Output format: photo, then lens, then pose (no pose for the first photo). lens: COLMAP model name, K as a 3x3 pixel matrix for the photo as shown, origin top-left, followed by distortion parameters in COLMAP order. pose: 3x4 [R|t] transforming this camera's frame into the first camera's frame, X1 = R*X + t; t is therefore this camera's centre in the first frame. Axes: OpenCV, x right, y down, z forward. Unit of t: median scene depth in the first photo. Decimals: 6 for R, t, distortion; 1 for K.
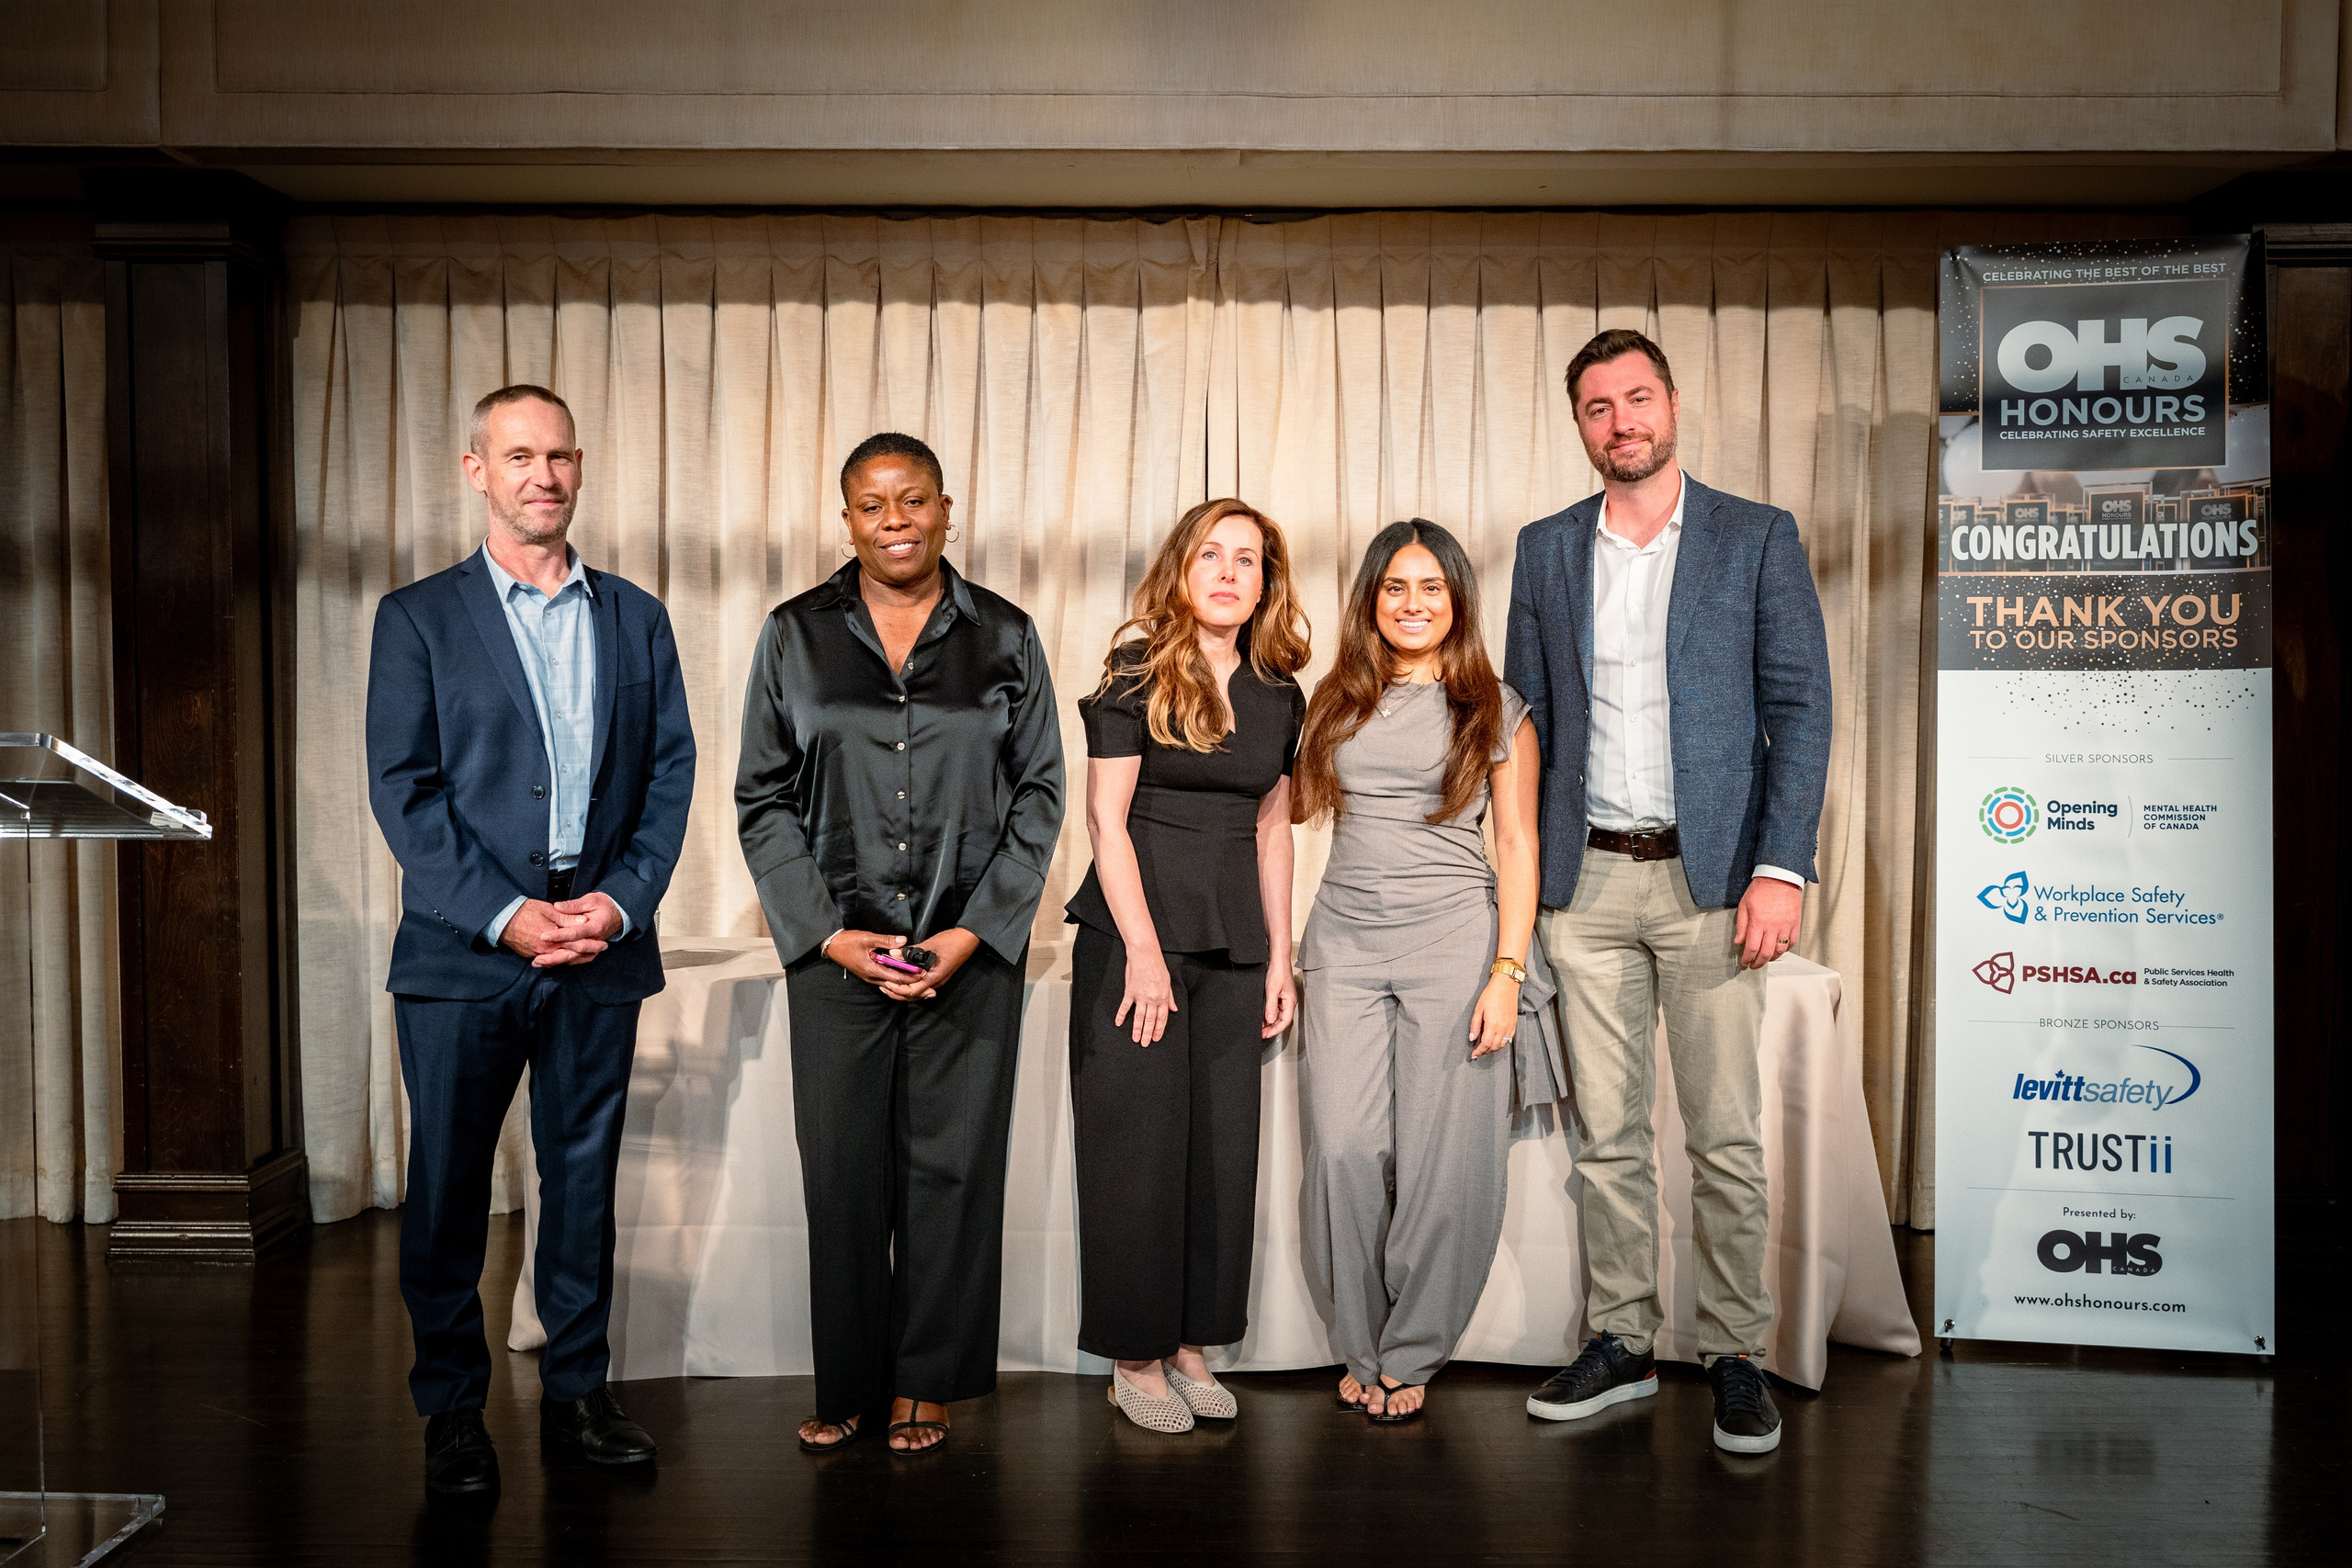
lens RADIAL K [[2339.3, 0, 1176.0], [0, 2339.3, 784.0], [0, 0, 1]] dist [-0.013674, 0.018865]
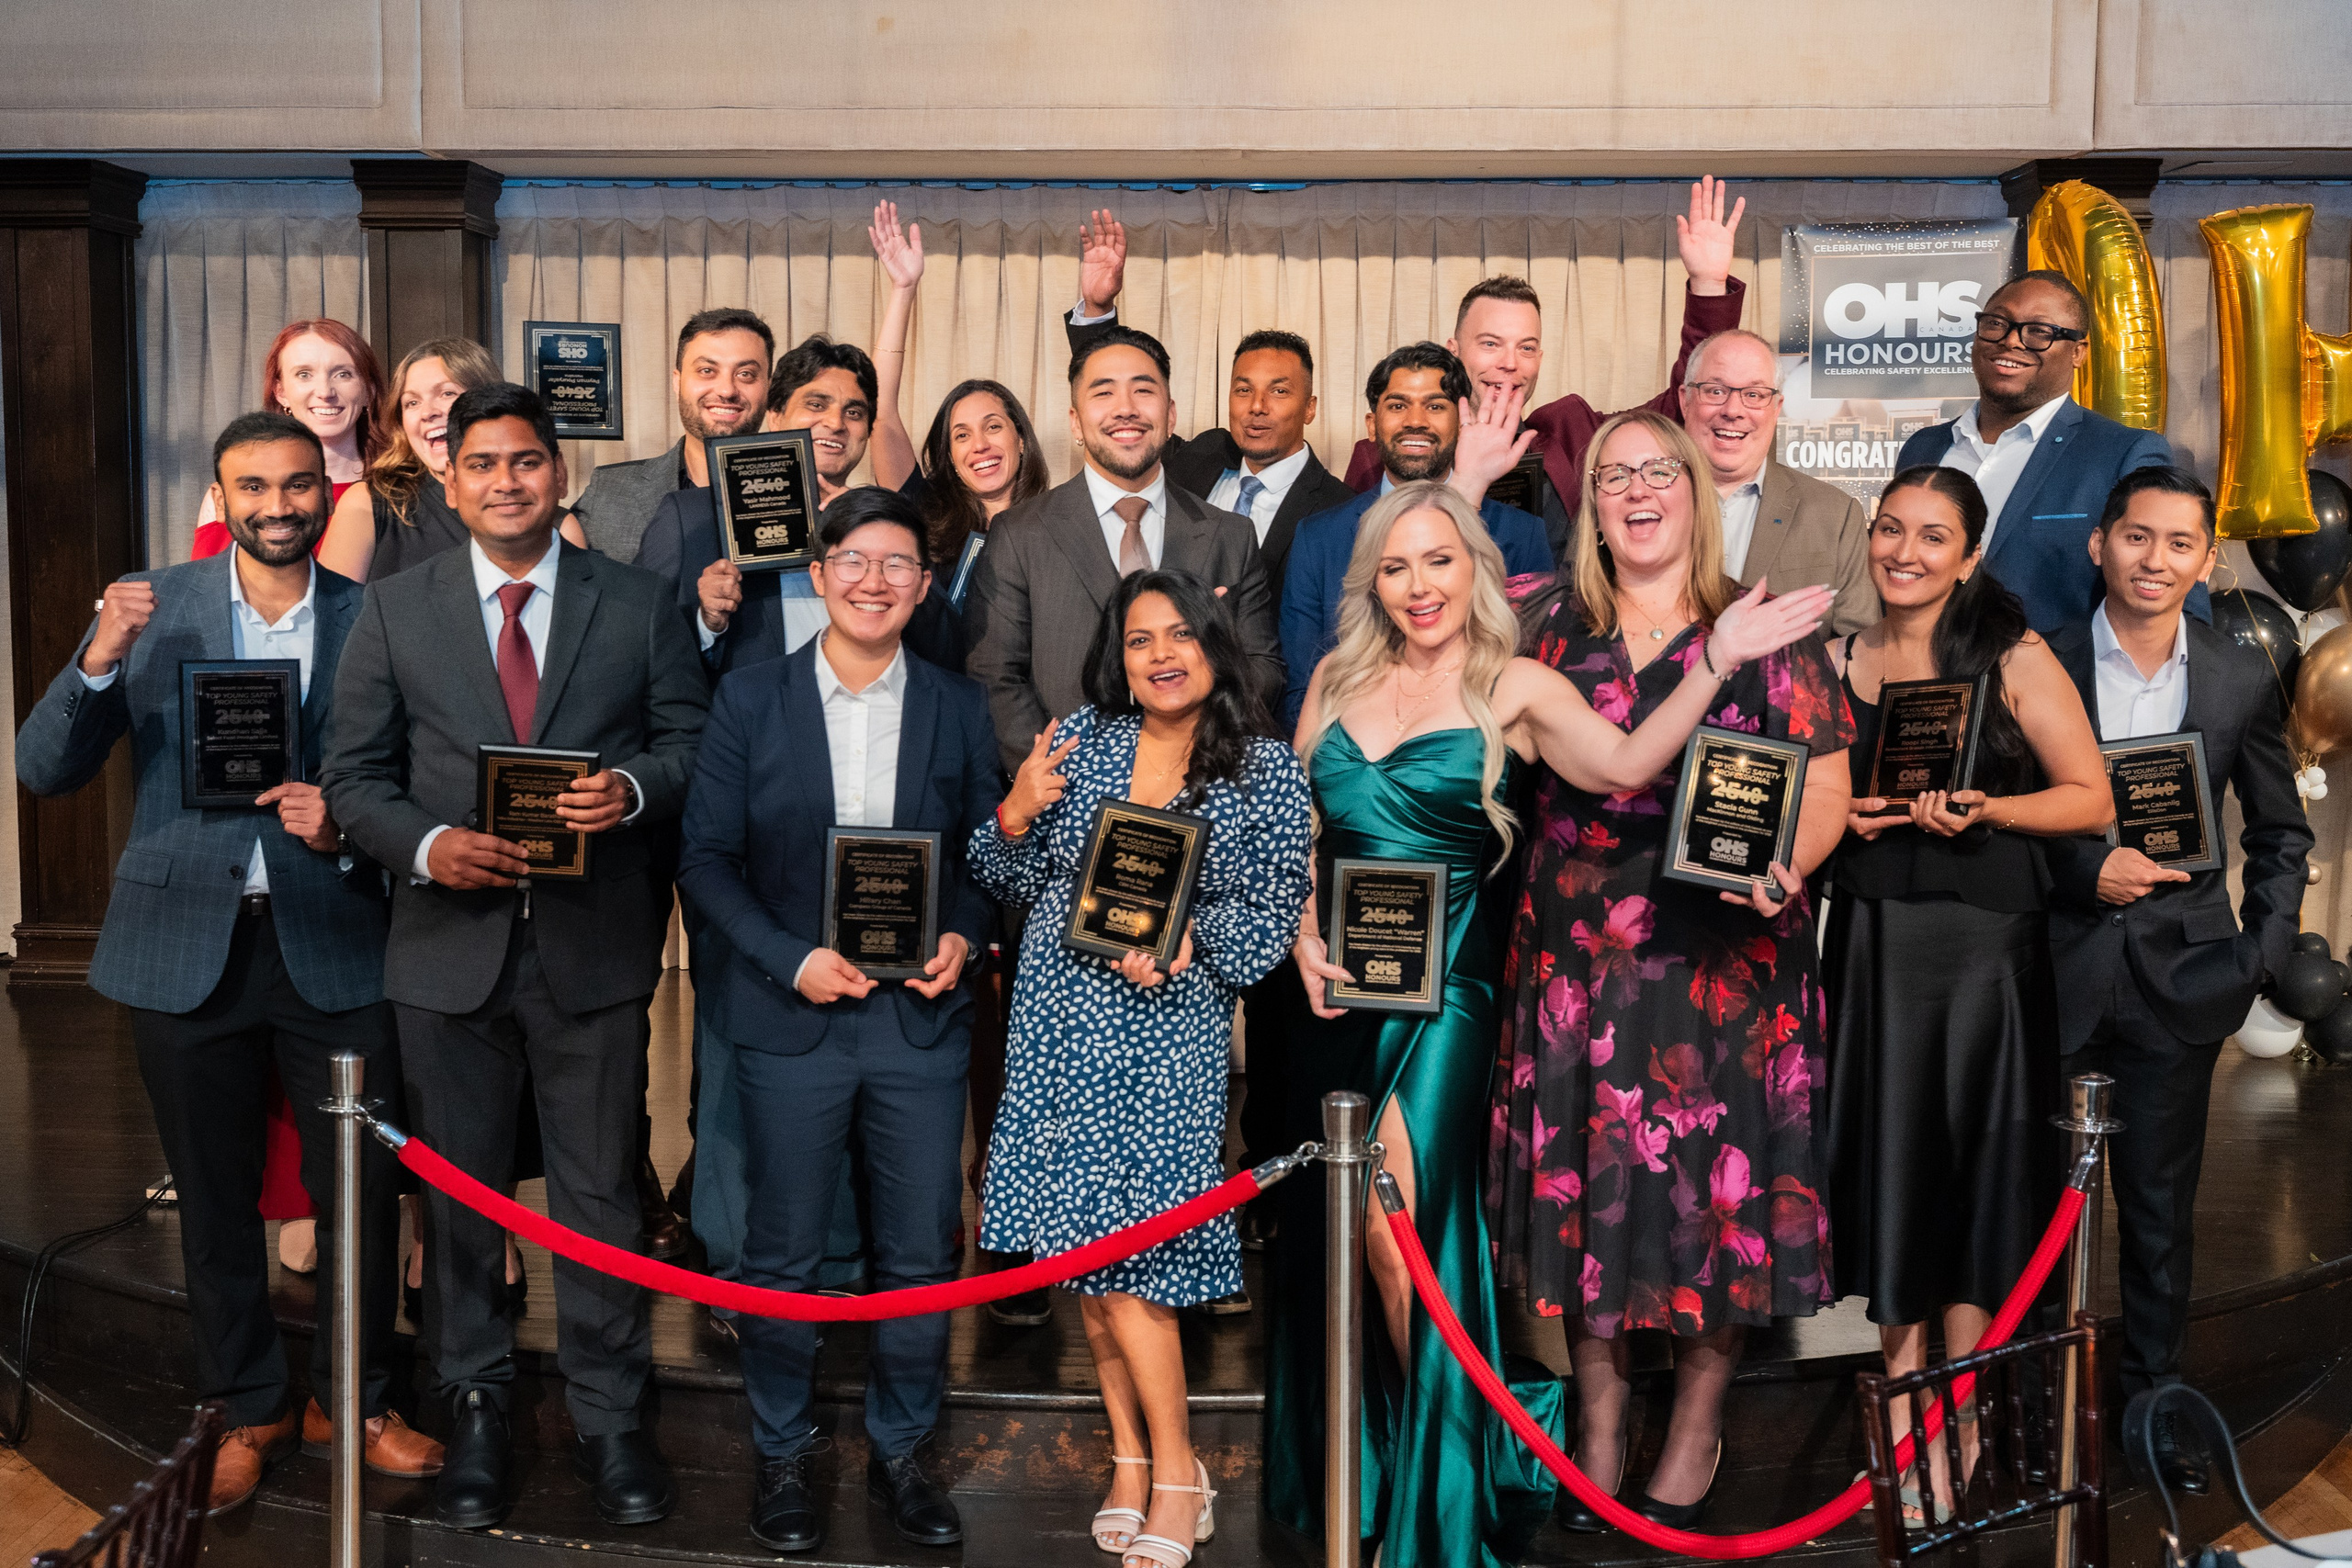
lens RADIAL K [[2374.6, 0, 1120.8], [0, 2374.6, 688.8], [0, 0, 1]] dist [-0.008882, 0.007784]
pose [[0.999293, 0.005773, -0.037162, 0.011366], [-0.004744, 0.999604, 0.027724, -0.007547], [0.037307, -0.027528, 0.998925, -0.339516]]
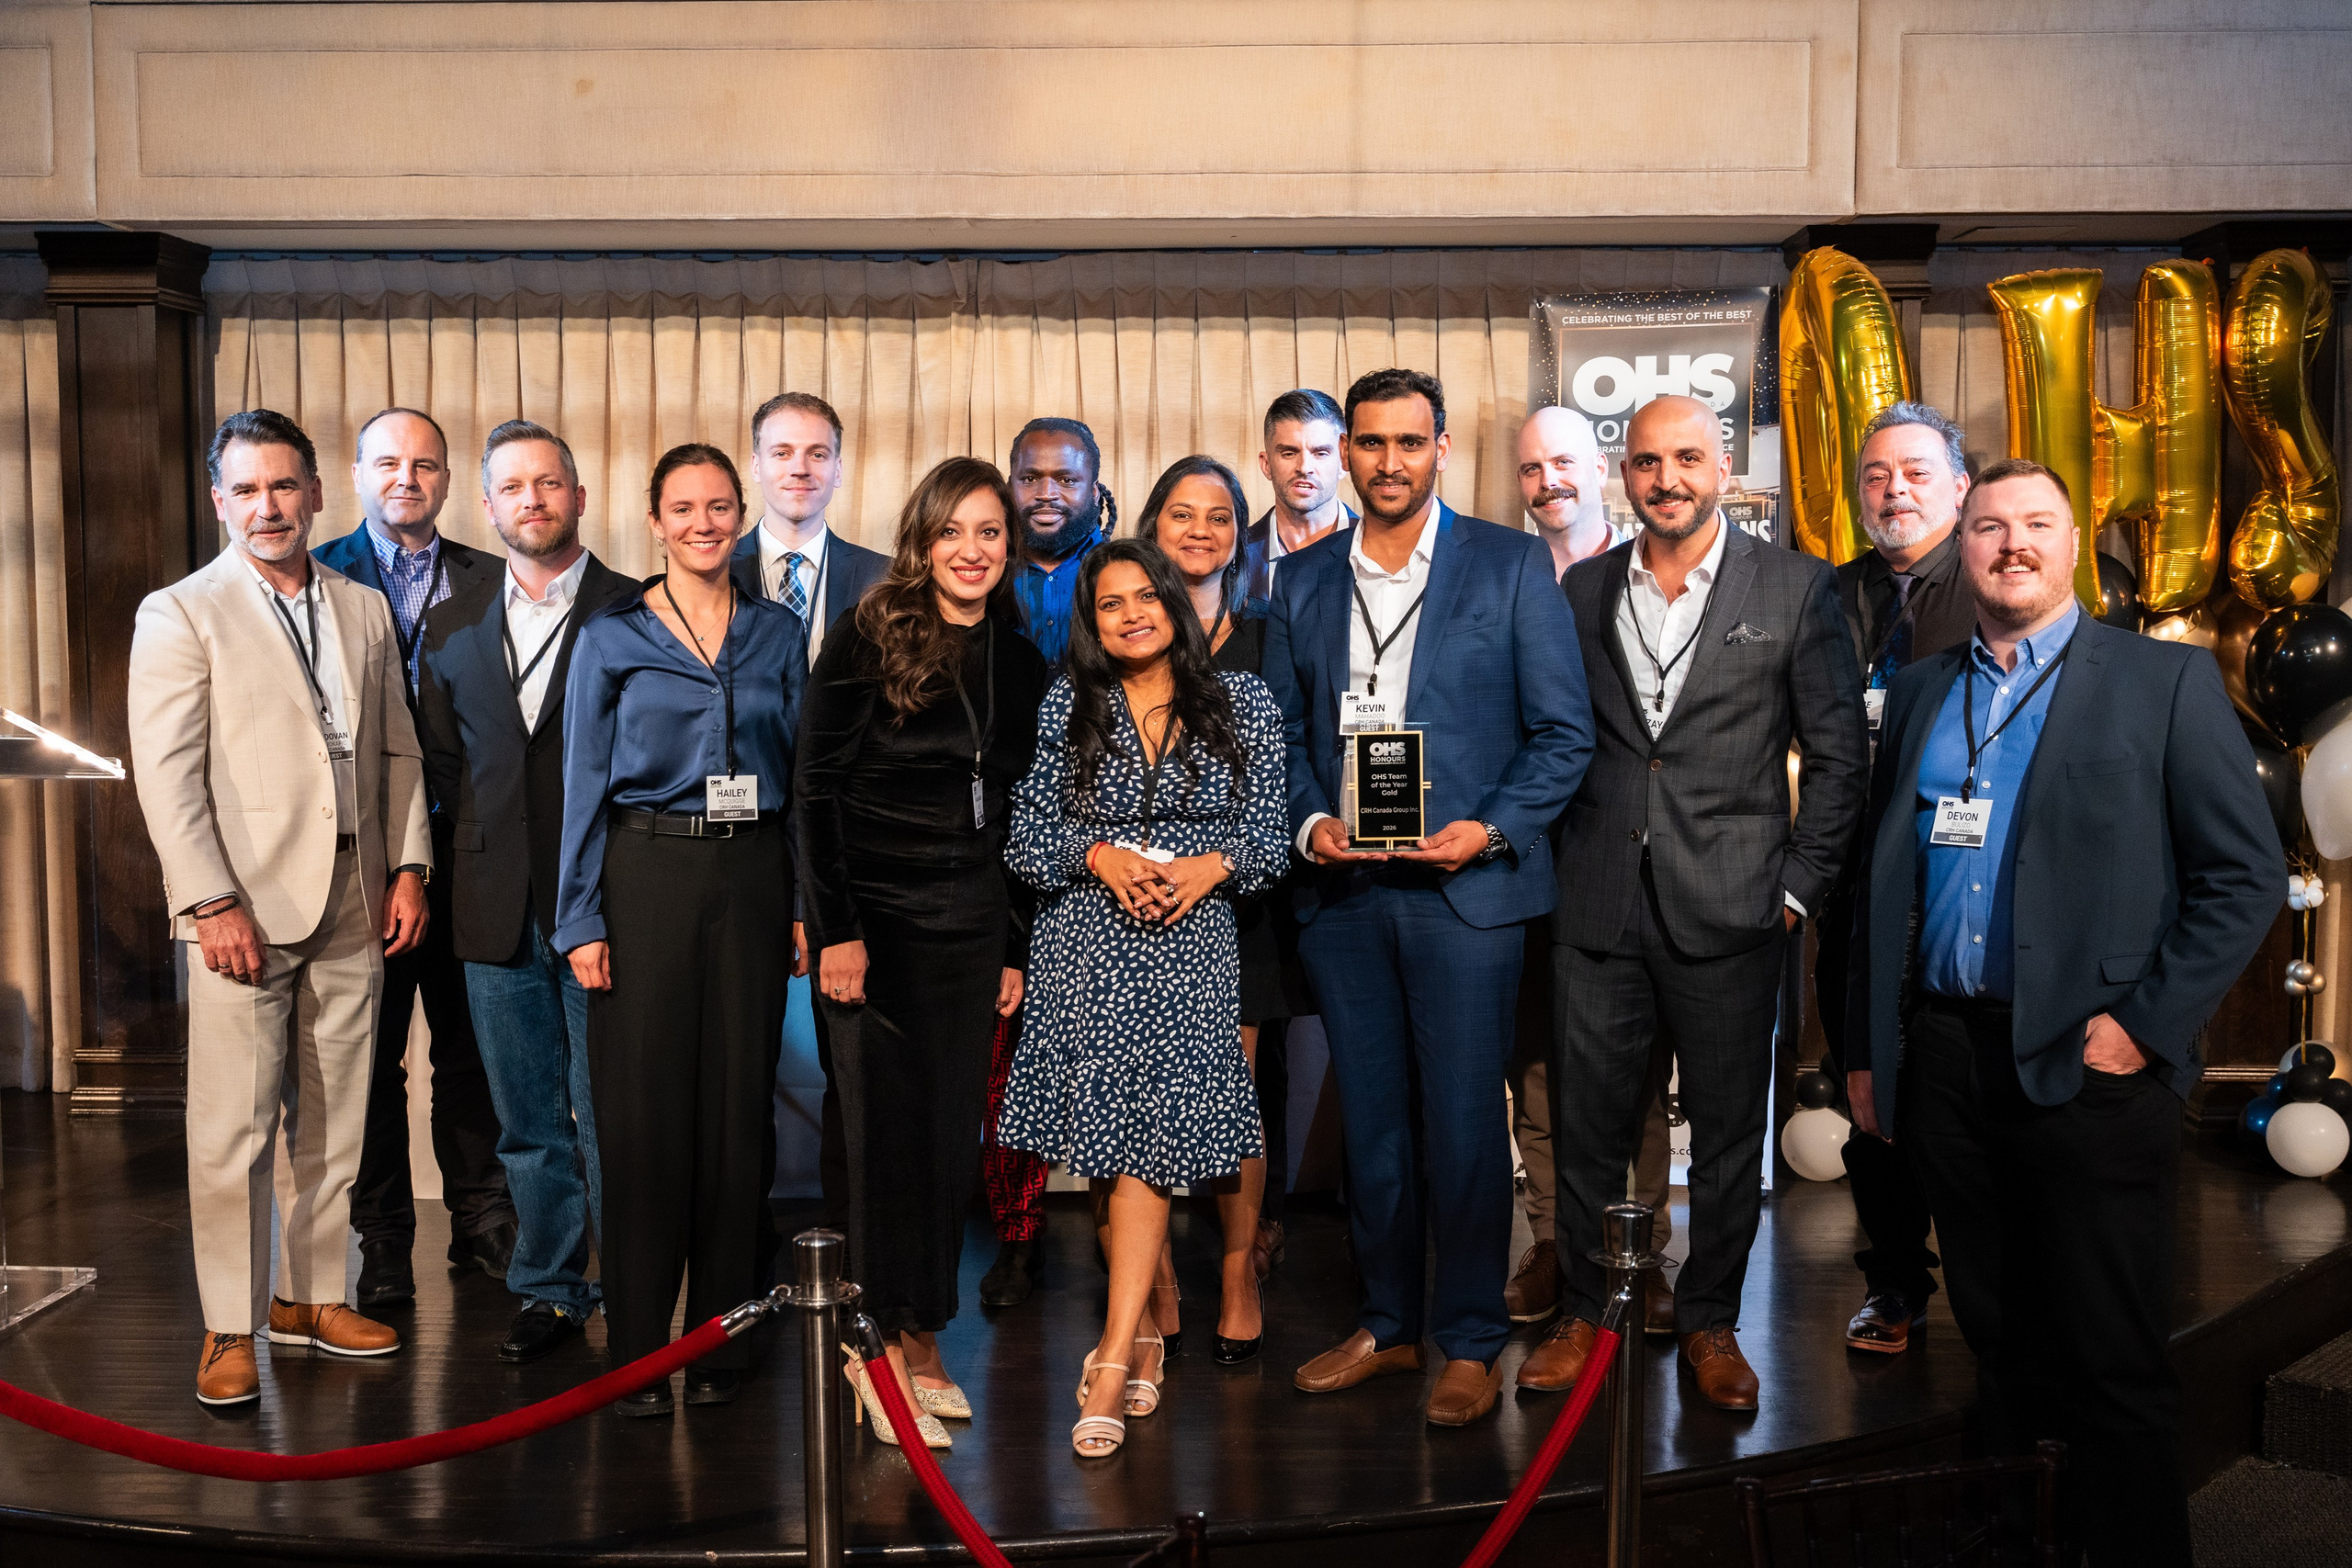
lens RADIAL K [[2451.9, 0, 1176.0], [0, 2451.9, 784.0], [0, 0, 1]] dist [0.002380, -0.025416]
pose [[0.999709, -0.000173, -0.024133, 0.174548], [0.000890, 0.999558, 0.029699, -0.011744], [0.024117, -0.029712, 0.999268, -0.304015]]
